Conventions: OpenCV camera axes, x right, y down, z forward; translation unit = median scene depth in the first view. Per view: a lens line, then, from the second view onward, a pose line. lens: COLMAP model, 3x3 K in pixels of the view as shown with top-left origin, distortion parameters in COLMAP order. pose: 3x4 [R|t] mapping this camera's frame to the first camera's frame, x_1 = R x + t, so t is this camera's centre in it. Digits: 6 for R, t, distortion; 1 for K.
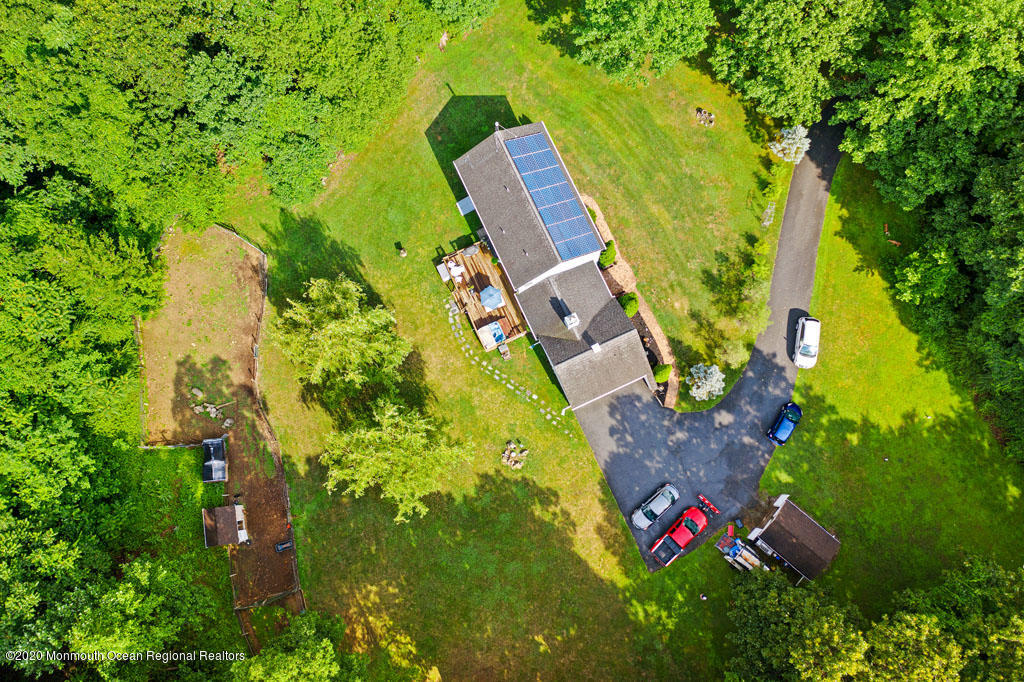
lens RADIAL K [[812.0, 0, 512.0], [0, 812.0, 341.0], [0, 0, 1]] dist [-0.005521, 0.001149]
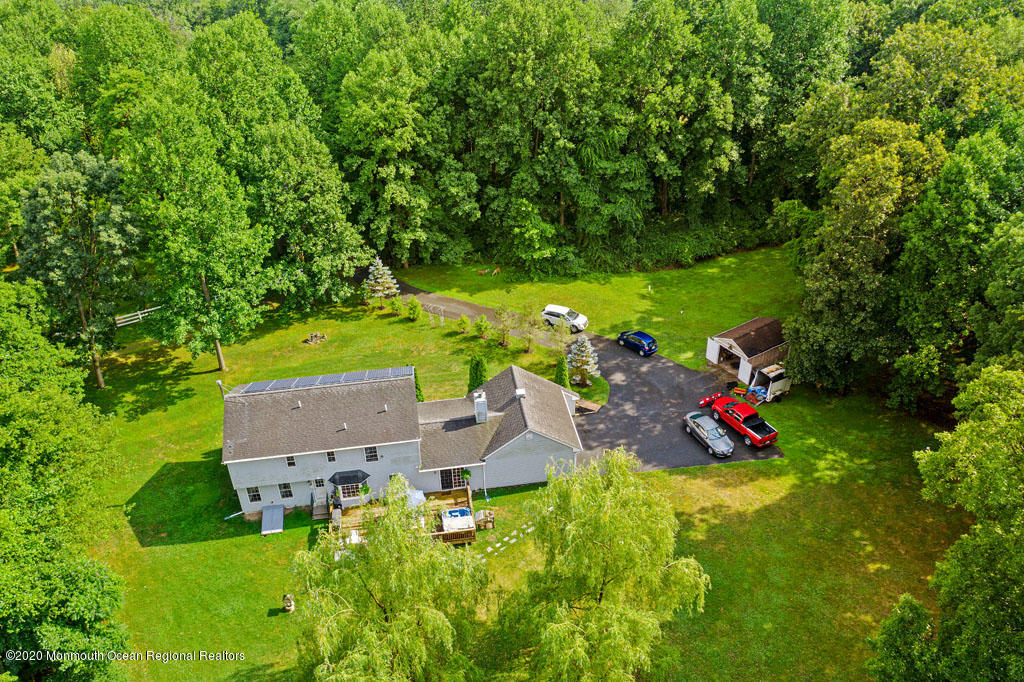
lens RADIAL K [[812.0, 0, 512.0], [0, 812.0, 341.0], [0, 0, 1]] dist [-0.005521, 0.001149]
pose [[0.277583, -0.509023, 0.814765, -0.530211], [0.949925, 0.272100, -0.153637, 0.108488], [-0.143493, 0.816613, 0.559064, 0.447708]]
